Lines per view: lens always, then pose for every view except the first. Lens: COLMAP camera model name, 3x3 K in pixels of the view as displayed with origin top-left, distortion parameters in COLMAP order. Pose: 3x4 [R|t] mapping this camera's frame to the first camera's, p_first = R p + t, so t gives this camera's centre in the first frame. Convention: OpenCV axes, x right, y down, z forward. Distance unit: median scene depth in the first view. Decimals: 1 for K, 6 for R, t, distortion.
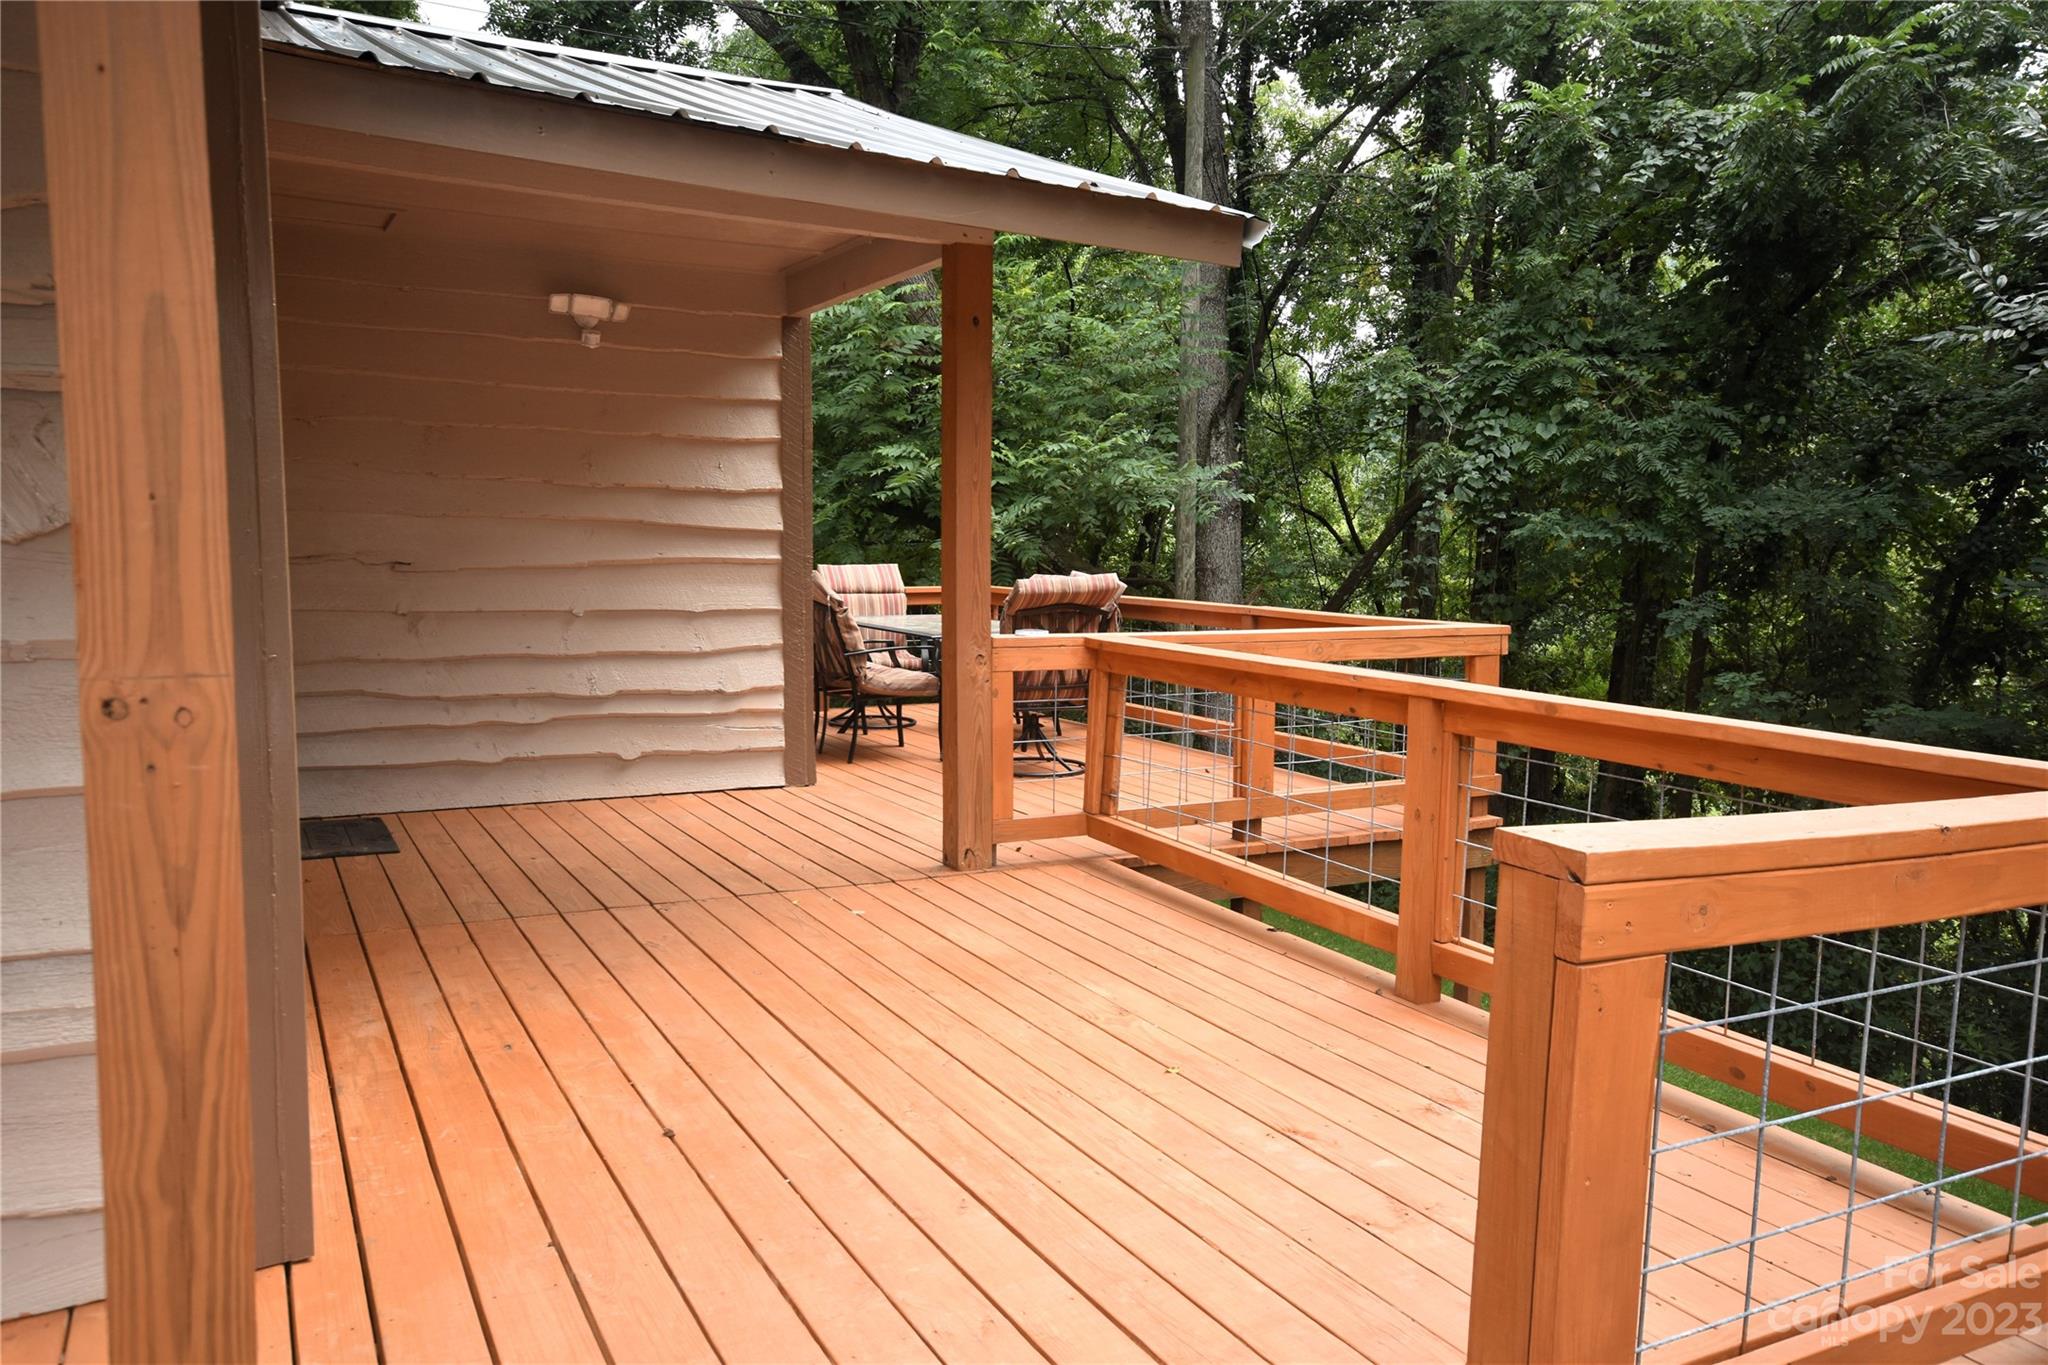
lens RADIAL K [[1490.6, 0, 1019.3], [0, 1490.6, 681.5], [0, 0, 1]] dist [-0.005570, -0.001623]
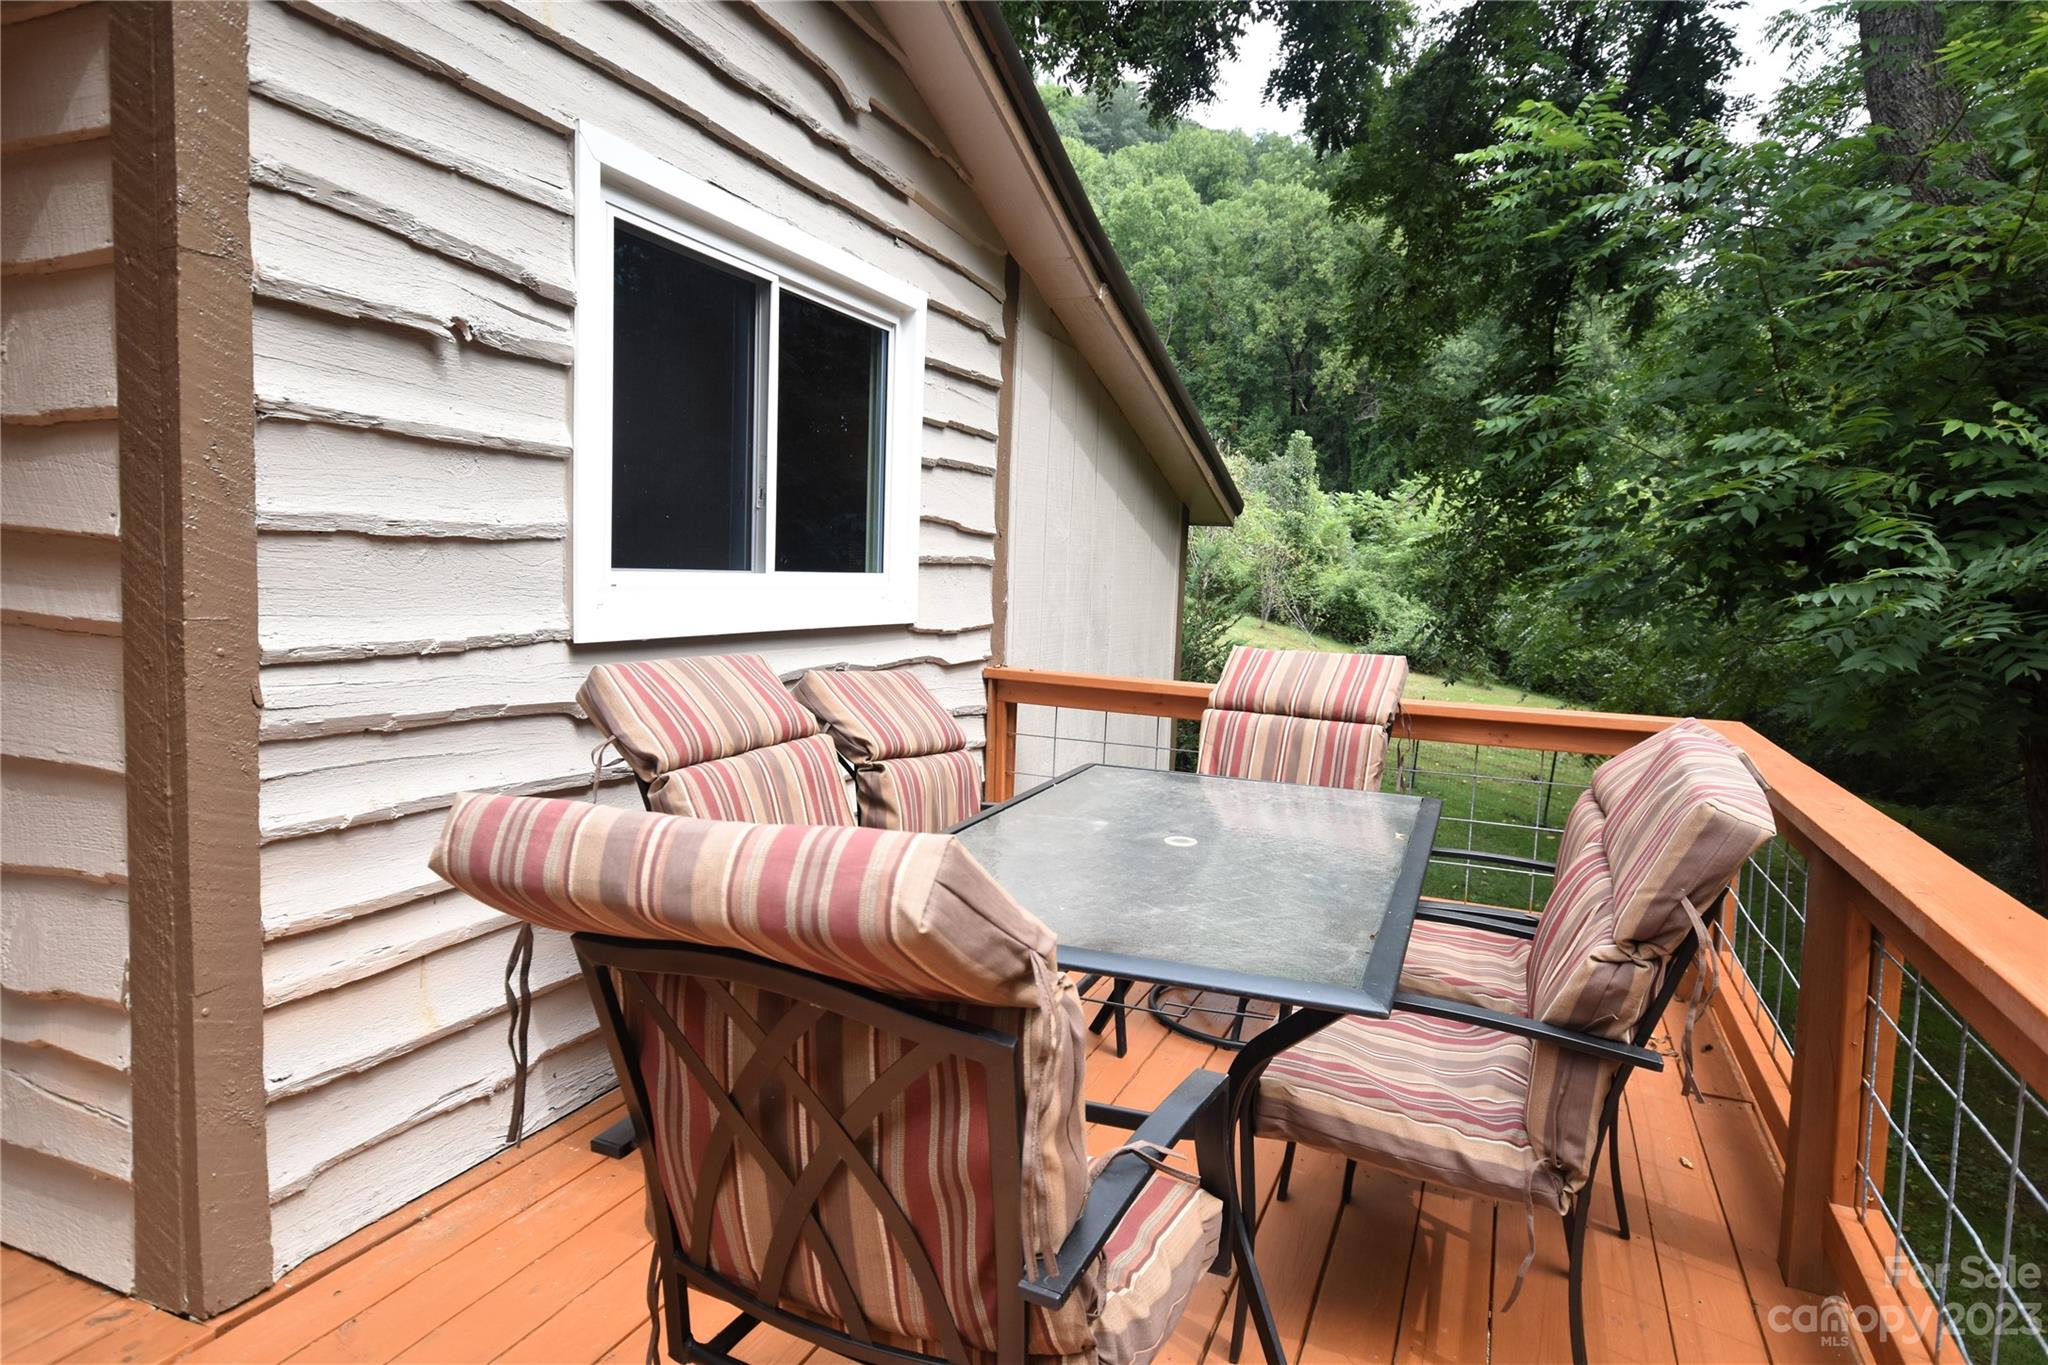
lens RADIAL K [[1194.7, 0, 1024.5], [0, 1194.7, 669.4], [0, 0, 1]] dist [0.022383, -0.002688]
pose [[0.634938, 0.075053, -0.768909, 0.179617], [-0.104748, 0.994443, 0.010570, -0.099921], [0.765429, 0.073830, 0.639271, 1.025961]]
